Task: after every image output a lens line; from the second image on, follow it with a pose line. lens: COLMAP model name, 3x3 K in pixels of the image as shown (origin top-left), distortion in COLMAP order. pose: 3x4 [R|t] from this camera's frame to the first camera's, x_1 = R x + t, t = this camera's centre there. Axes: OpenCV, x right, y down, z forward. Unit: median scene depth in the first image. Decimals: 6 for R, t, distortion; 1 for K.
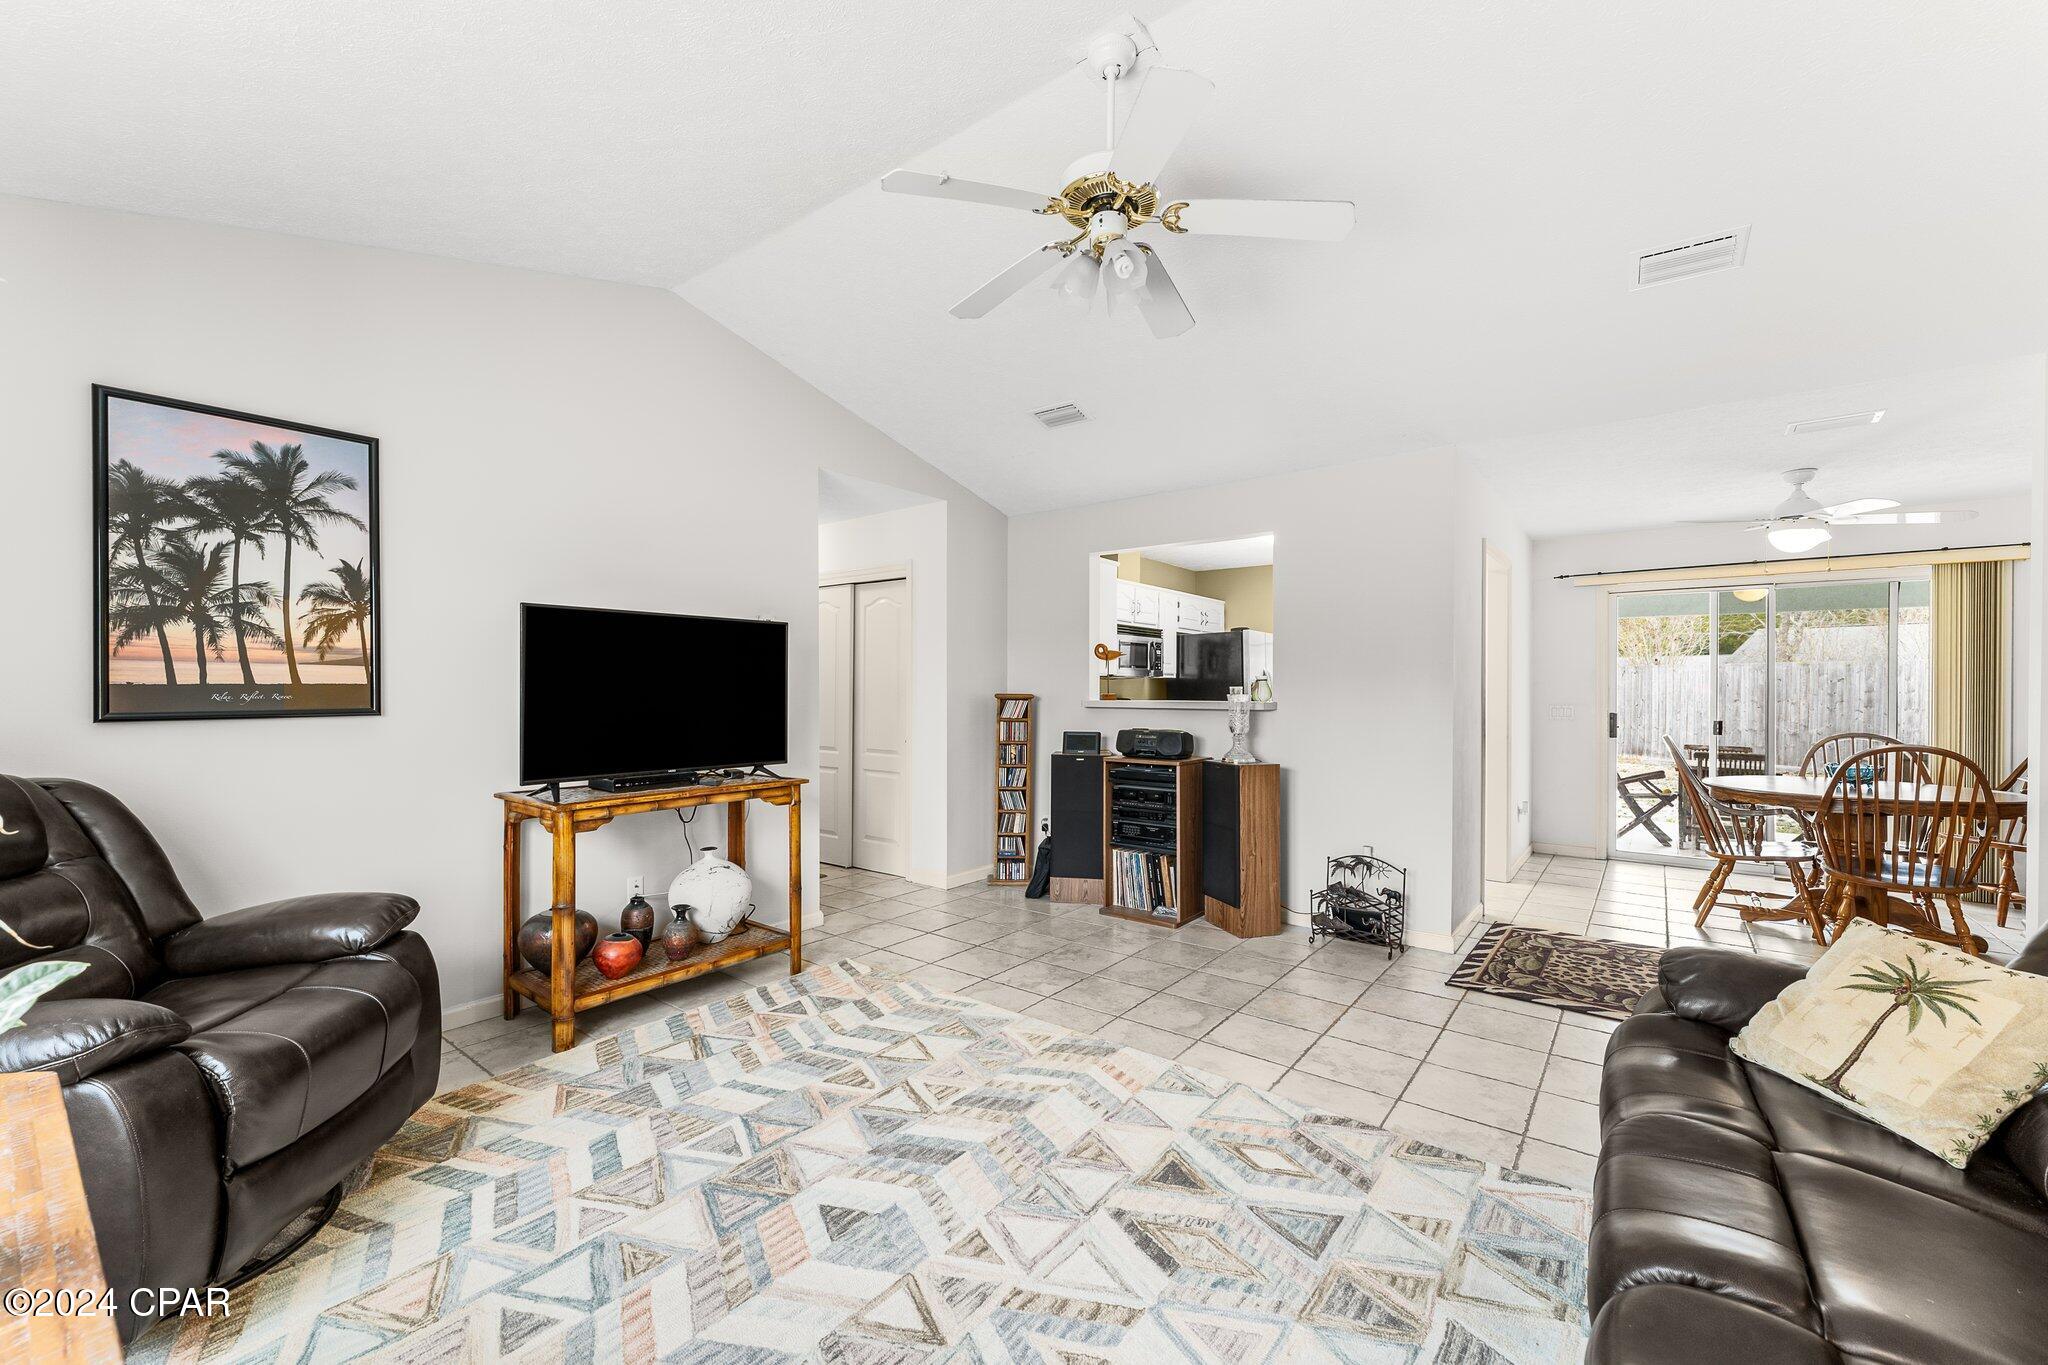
lens RADIAL K [[819.5, 0, 1020.3], [0, 819.5, 686.9], [0, 0, 1]] dist [0.001541, -0.000356]
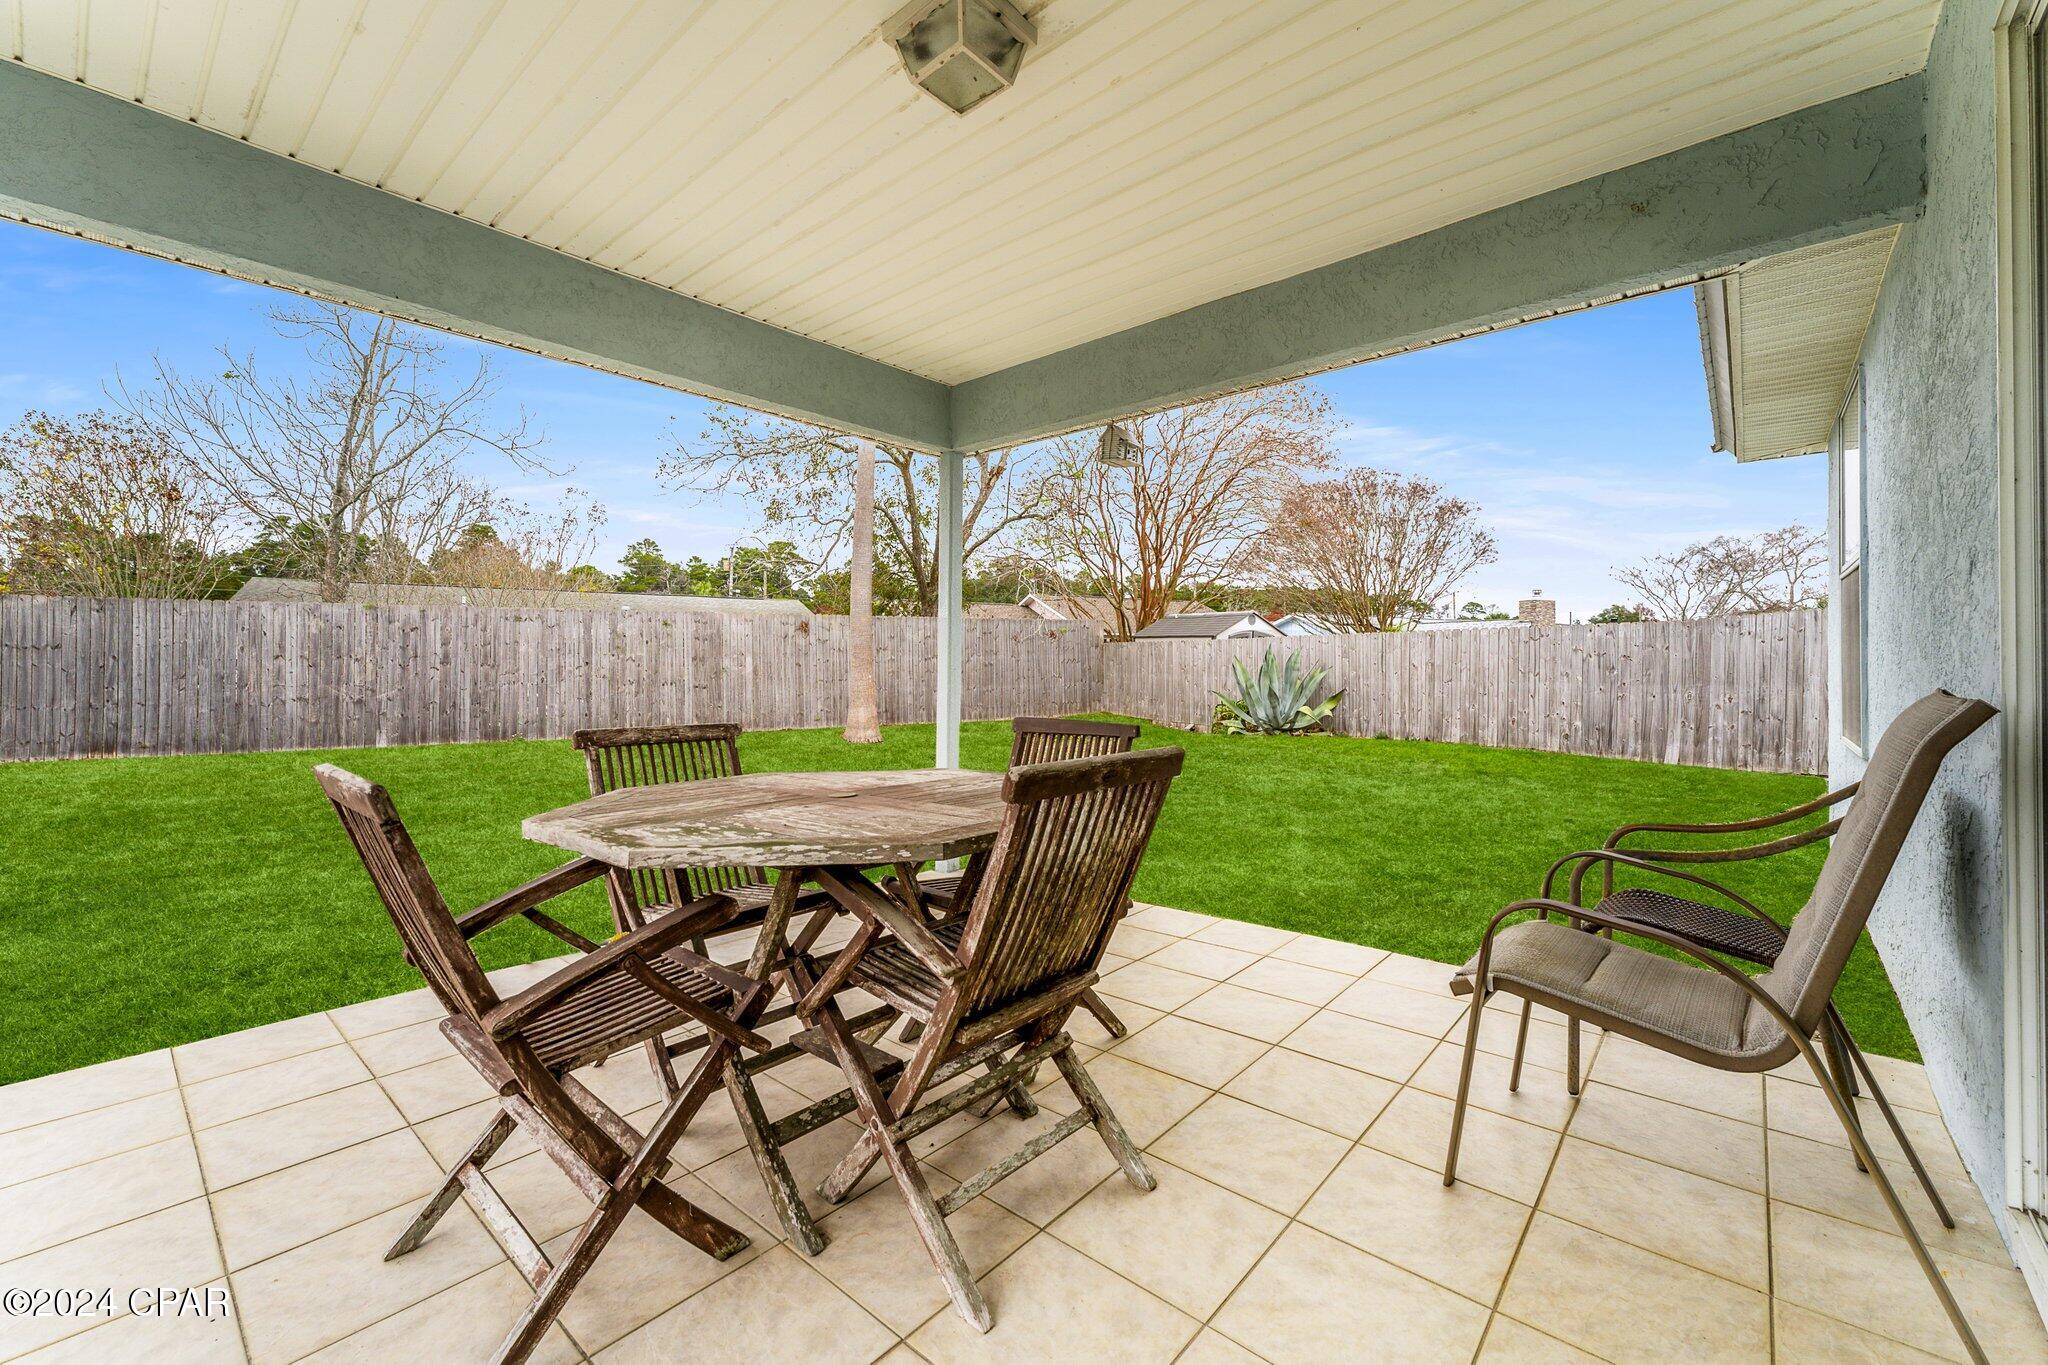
lens RADIAL K [[824.1, 0, 1013.5], [0, 824.1, 673.3], [0, 0, 1]] dist [0.003077, -0.000130]
pose [[0.061714, -0.015580, 0.997972, 1.715039], [-0.000666, 0.999877, 0.015651, 0.143920], [-0.998094, -0.001630, 0.061696, 2.634388]]
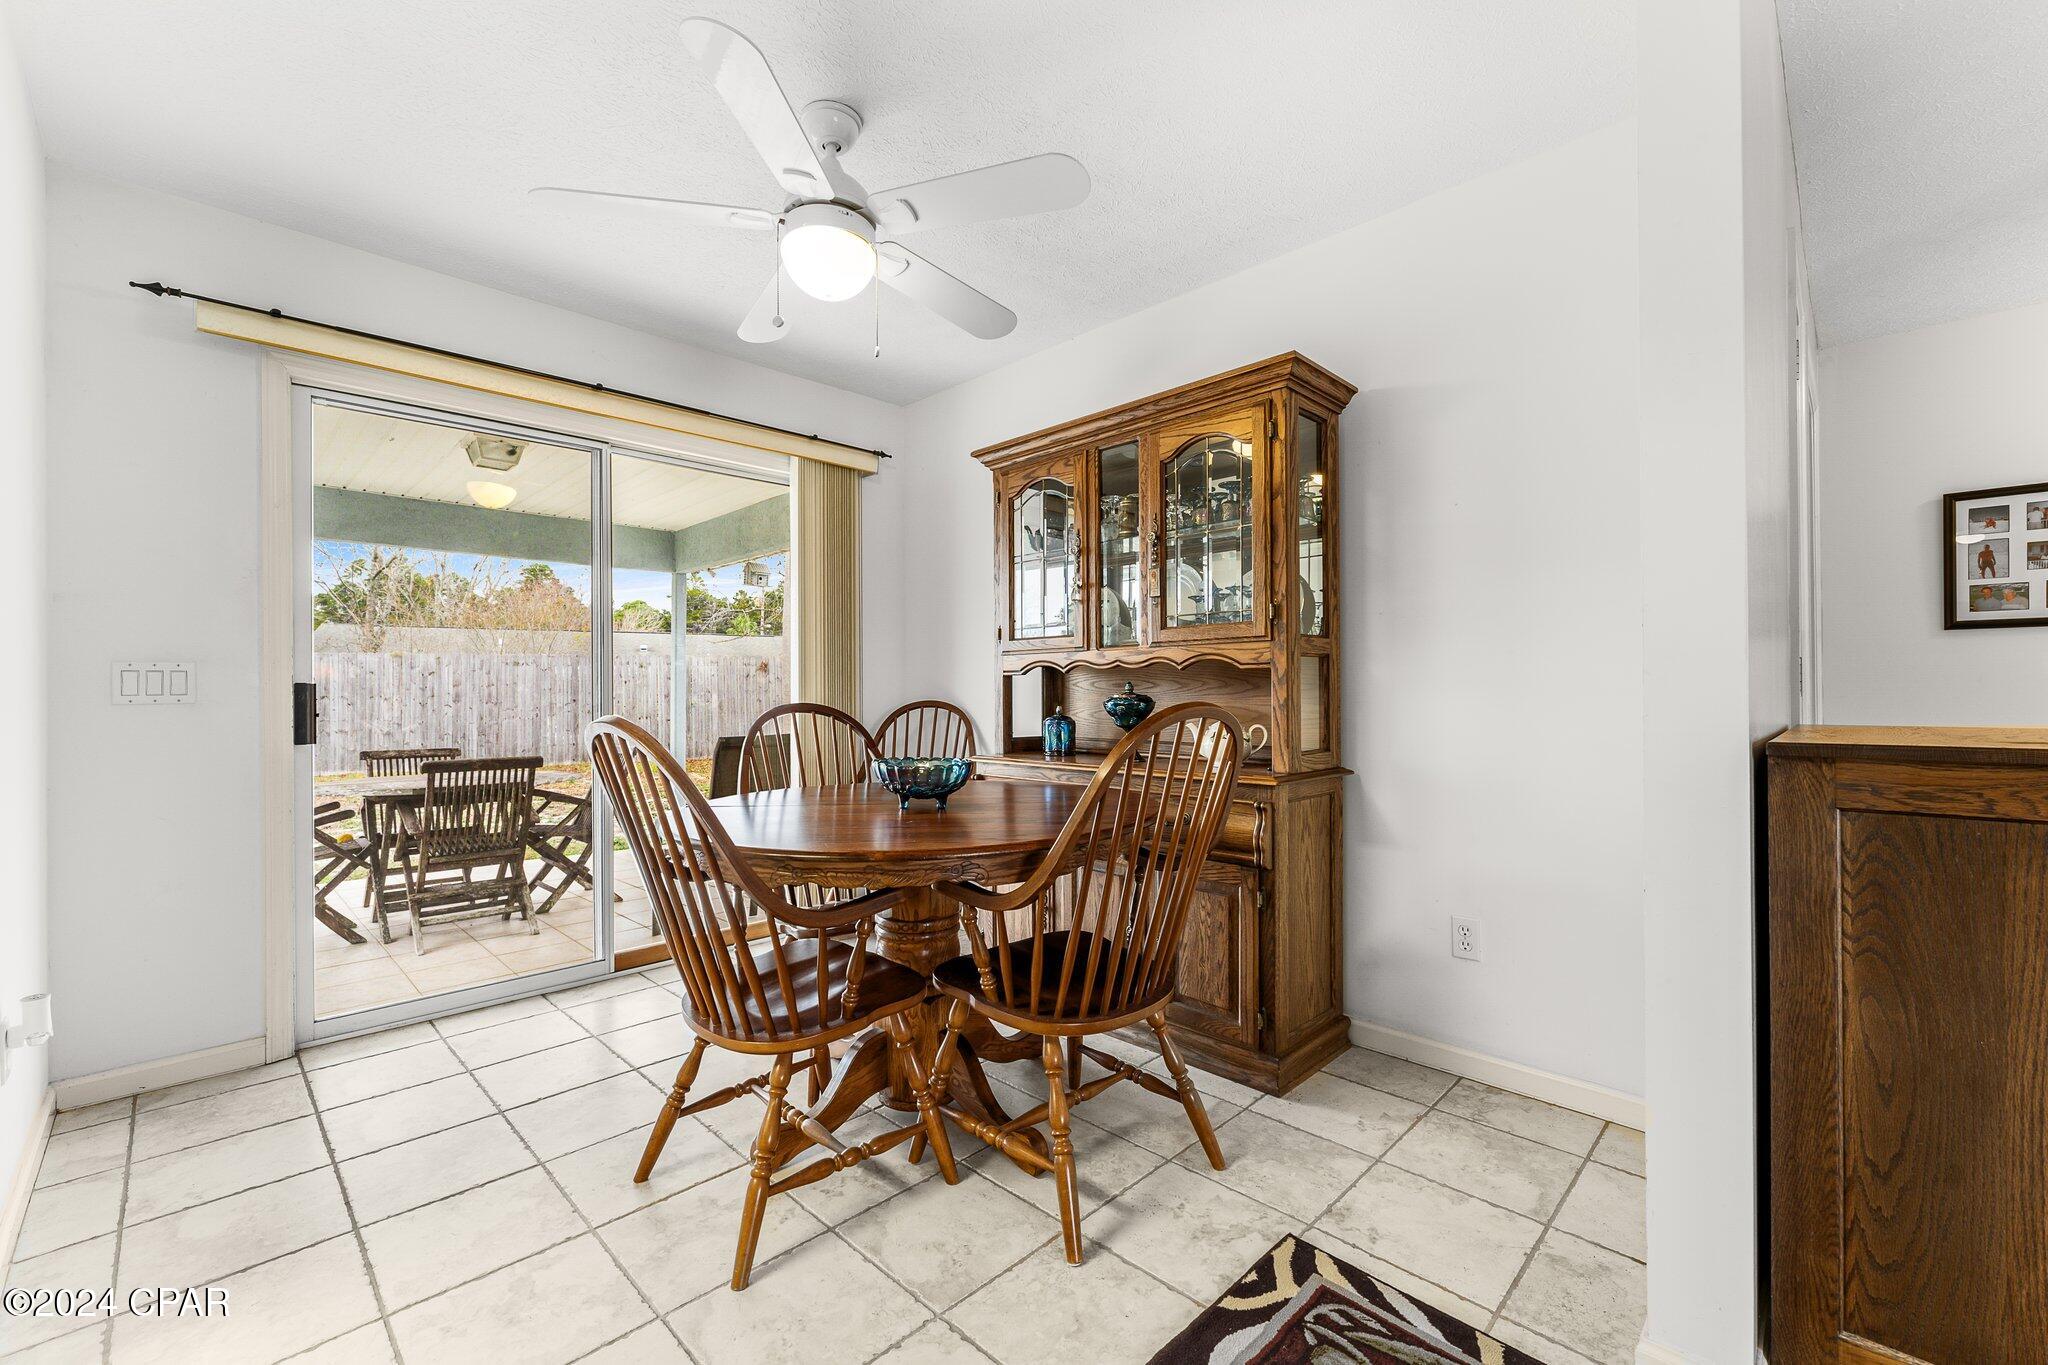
lens RADIAL K [[839.5, 0, 1016.5], [0, 839.5, 695.5], [0, 0, 1]] dist [-0.007680, 0.000027]
pose [[0.127538, -0.008128, 0.991800, 0.882008], [0.004915, 0.999959, 0.007563, 0.087991], [-0.991821, 0.003910, 0.127573, 1.430444]]
